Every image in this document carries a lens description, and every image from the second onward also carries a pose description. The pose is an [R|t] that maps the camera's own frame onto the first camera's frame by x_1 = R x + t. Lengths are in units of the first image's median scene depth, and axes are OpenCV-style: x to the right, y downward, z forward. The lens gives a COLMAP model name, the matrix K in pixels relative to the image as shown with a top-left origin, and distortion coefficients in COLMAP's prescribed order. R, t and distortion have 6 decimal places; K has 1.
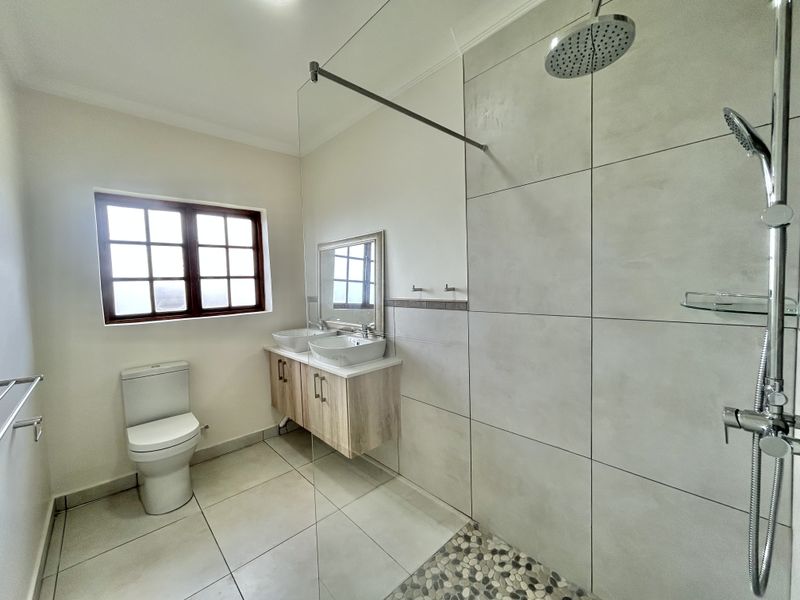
lens RADIAL K [[322.7, 0, 397.2], [0, 322.7, 295.0], [0, 0, 1]] dist [0.003686, 0.000256]
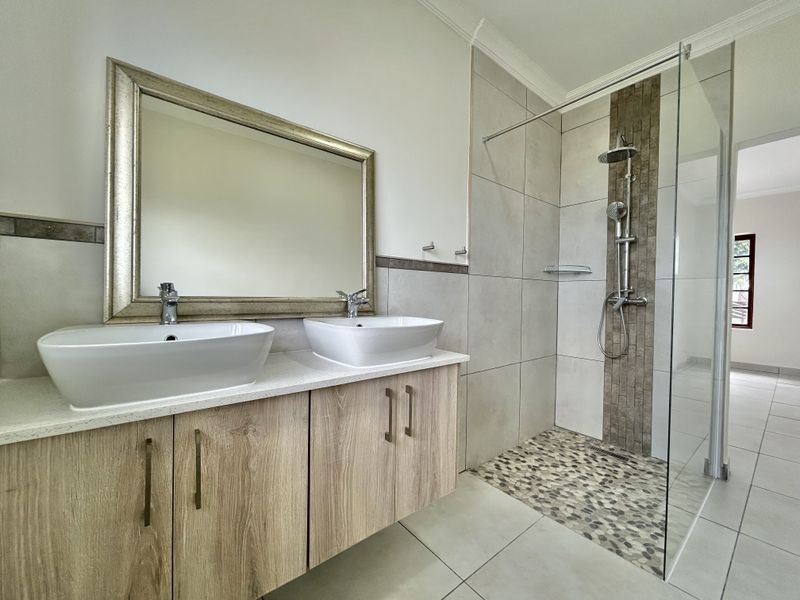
lens RADIAL K [[322.7, 0, 399.8], [0, 322.7, 301.3], [0, 0, 1]] dist [0.003686, 0.000256]
pose [[0.067721, 0.018124, 0.997540, -0.944702], [0.030657, 0.999325, -0.020238, 0.166174], [-0.997233, 0.031952, 0.067119, 1.245133]]
